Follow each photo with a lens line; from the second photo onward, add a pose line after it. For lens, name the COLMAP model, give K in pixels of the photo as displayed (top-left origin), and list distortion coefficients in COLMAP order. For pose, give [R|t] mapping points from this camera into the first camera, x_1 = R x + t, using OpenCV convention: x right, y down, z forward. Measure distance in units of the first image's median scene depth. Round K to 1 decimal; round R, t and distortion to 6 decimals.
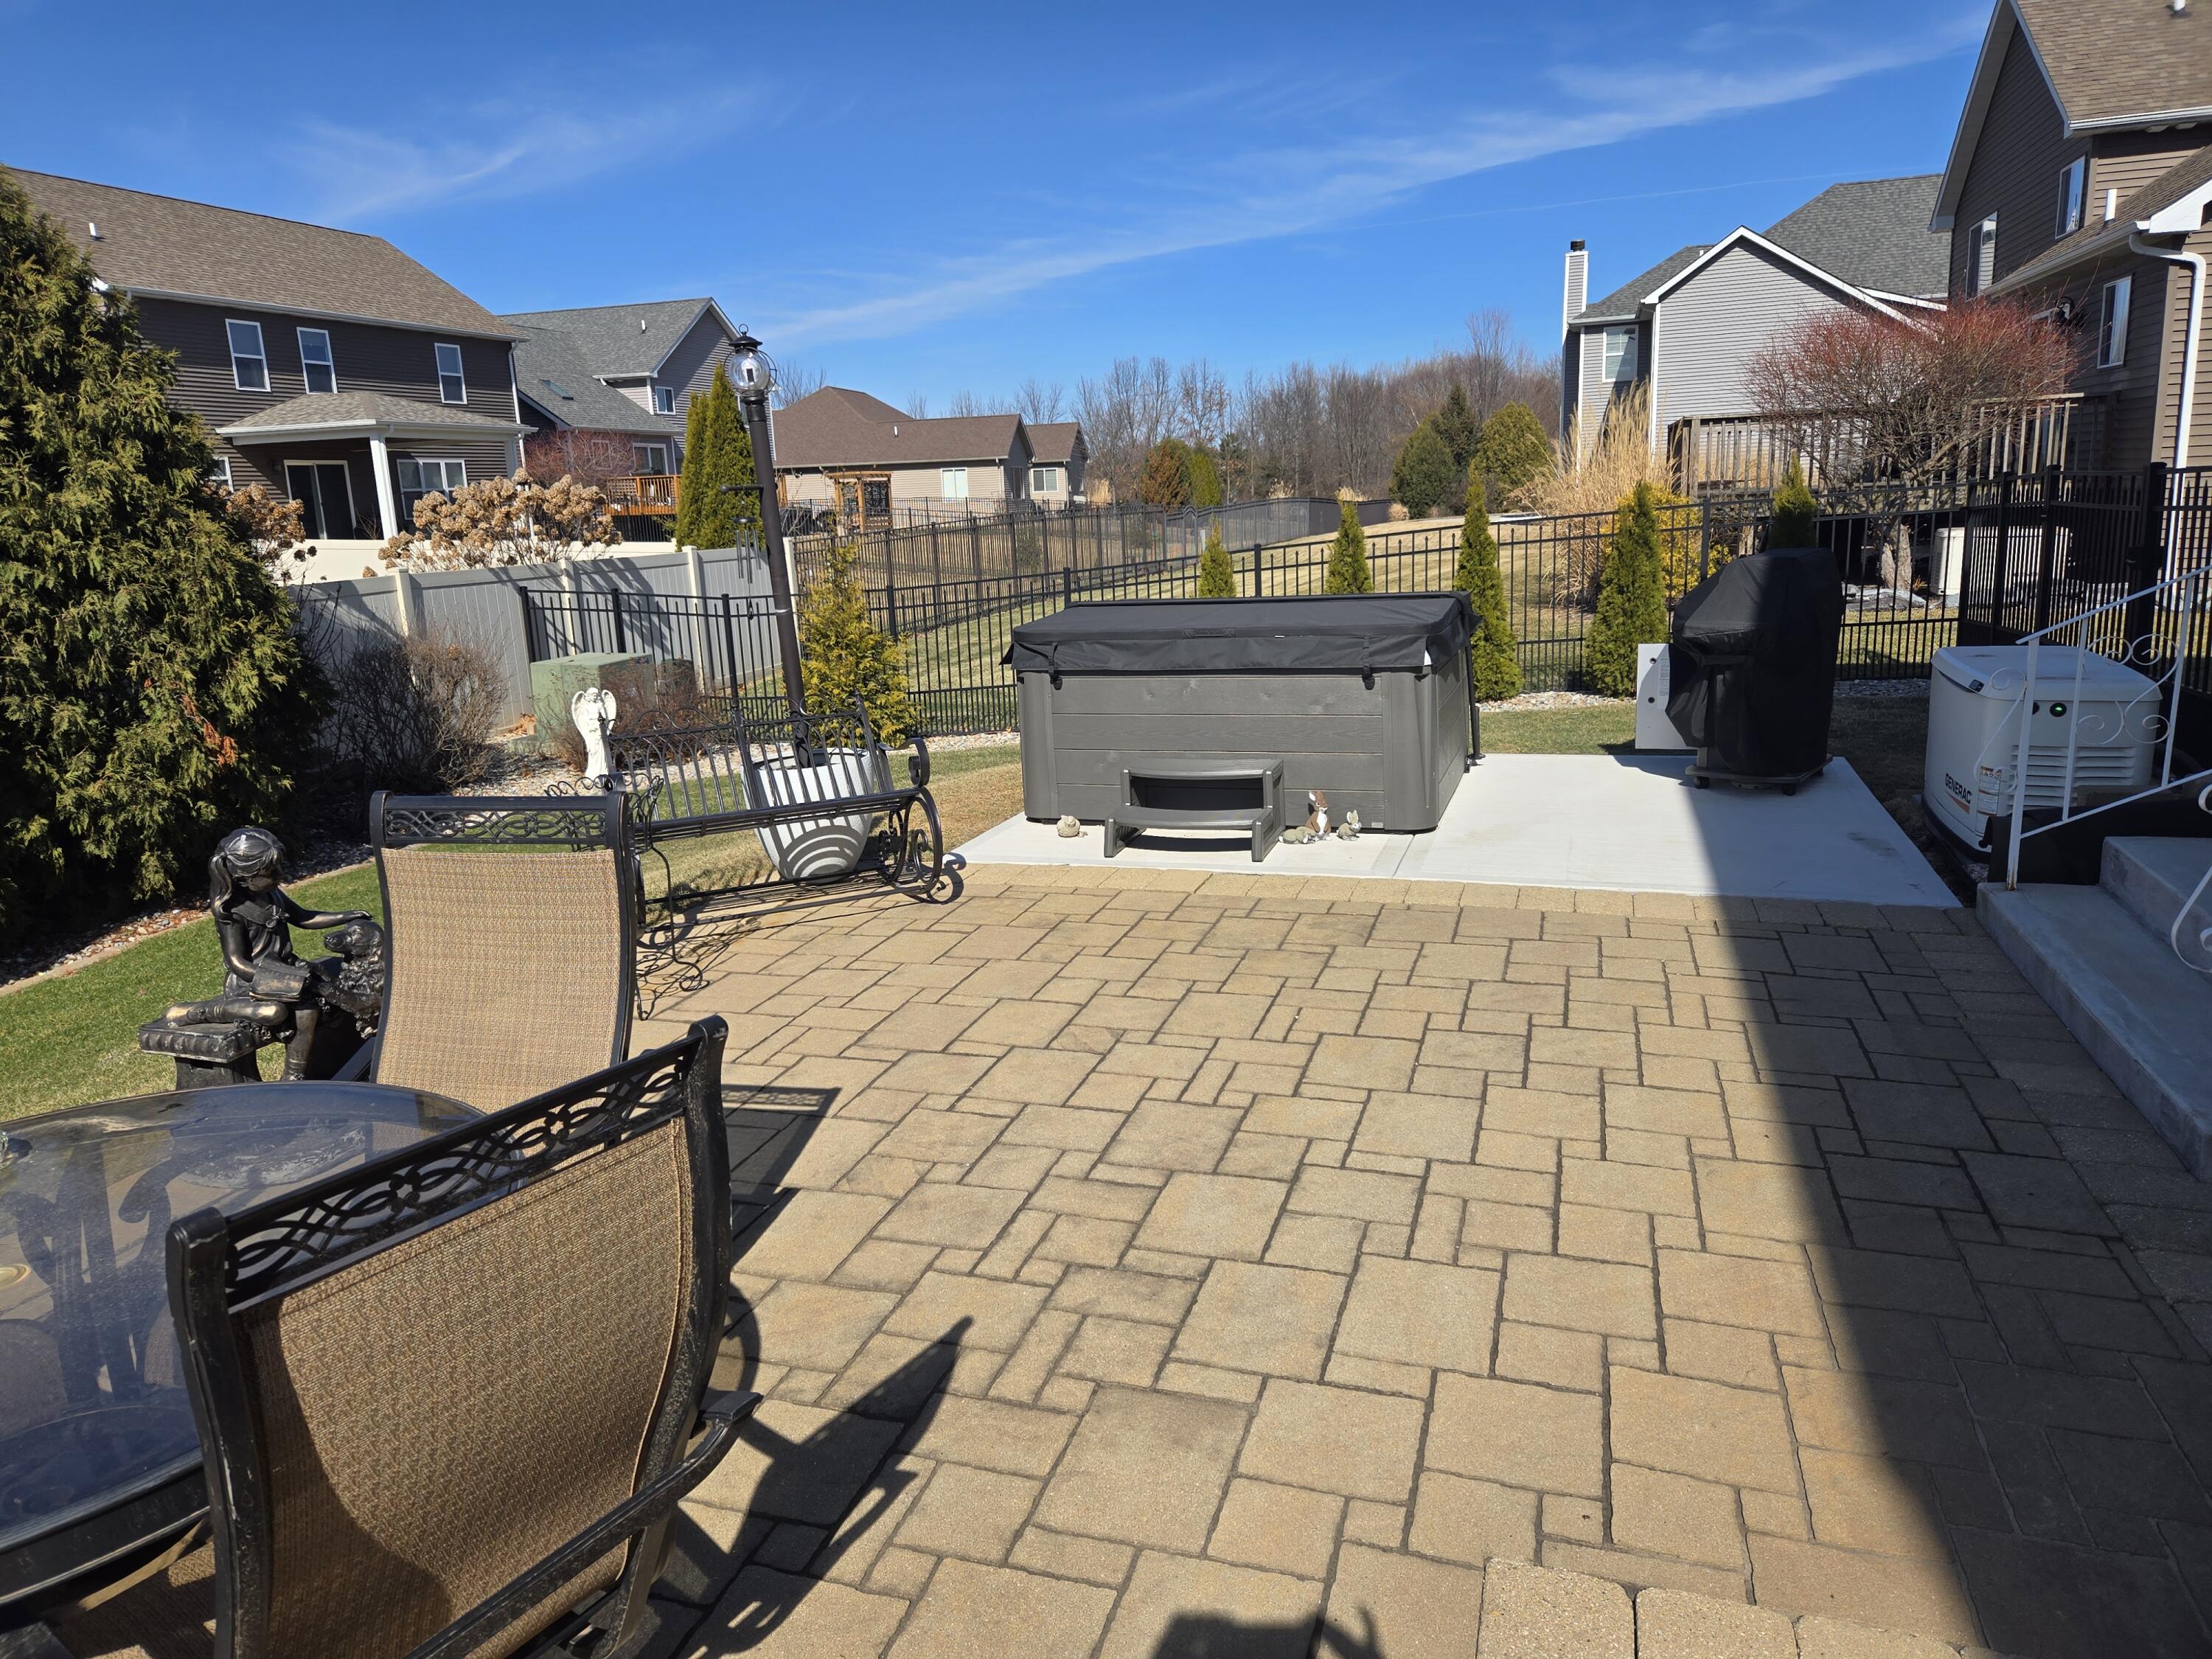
lens RADIAL K [[1494.4, 0, 1106.0], [0, 1494.4, 829.5], [0, 0, 1]] dist [0.070586, -0.051512]
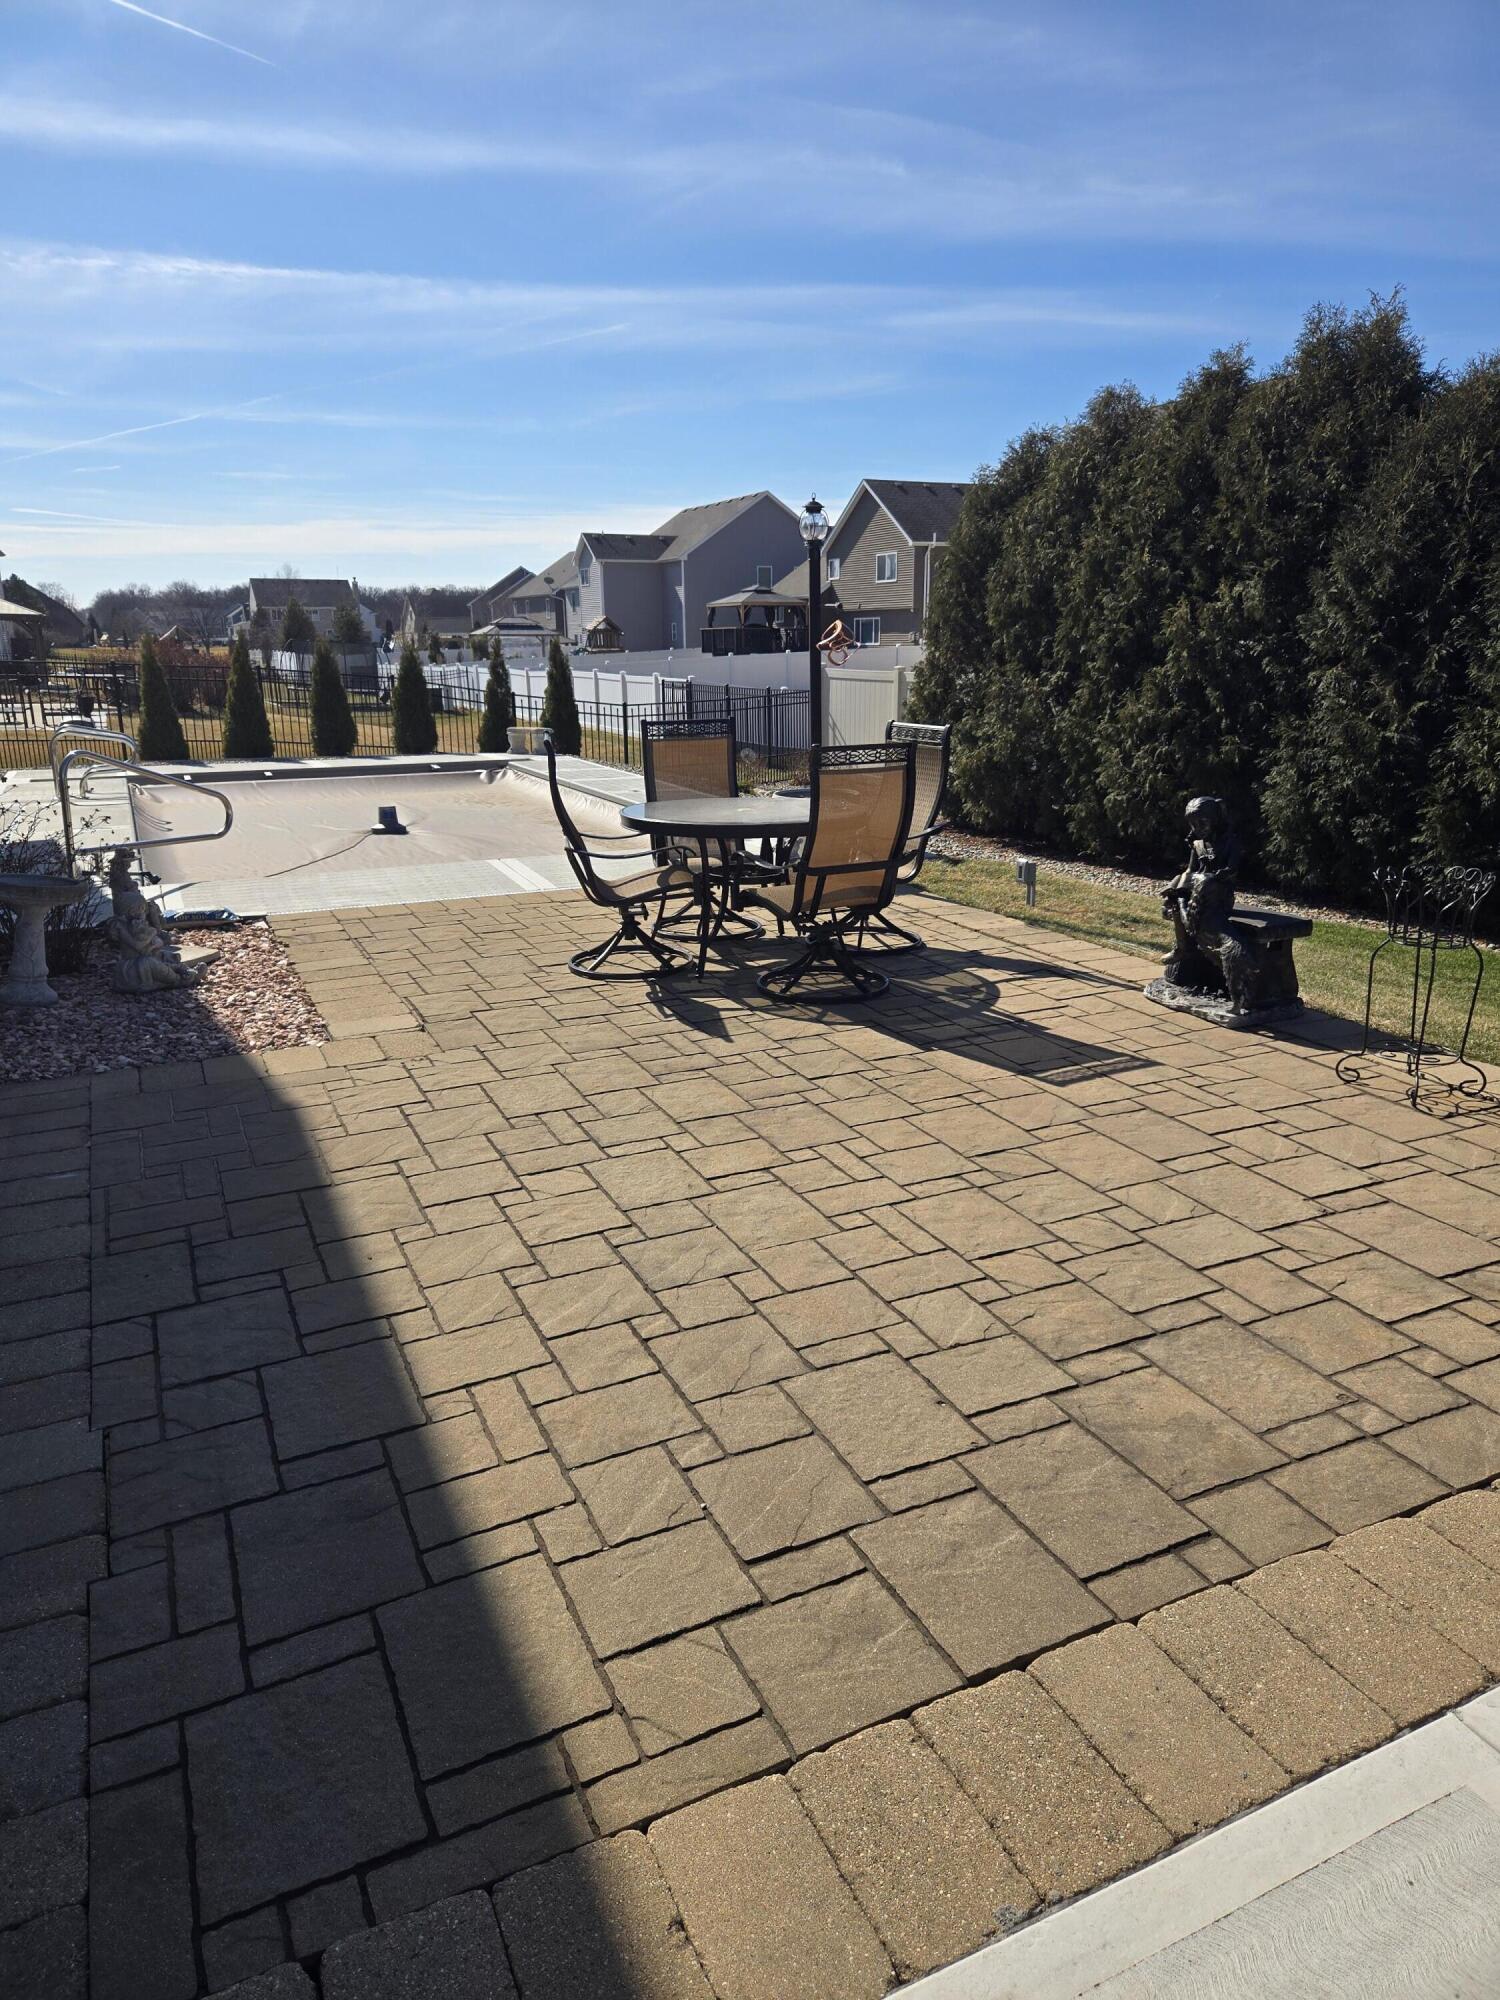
lens RADIAL K [[1351.2, 0, 806.5], [0, 1351.2, 997.8], [0, 0, 1]] dist [0.070586, -0.051512]
pose [[-0.715368, 0.228963, -0.660170, 0.683532], [-0.116463, 0.892504, 0.435743, -0.351866], [0.688974, 0.388602, -0.611803, 1.463217]]
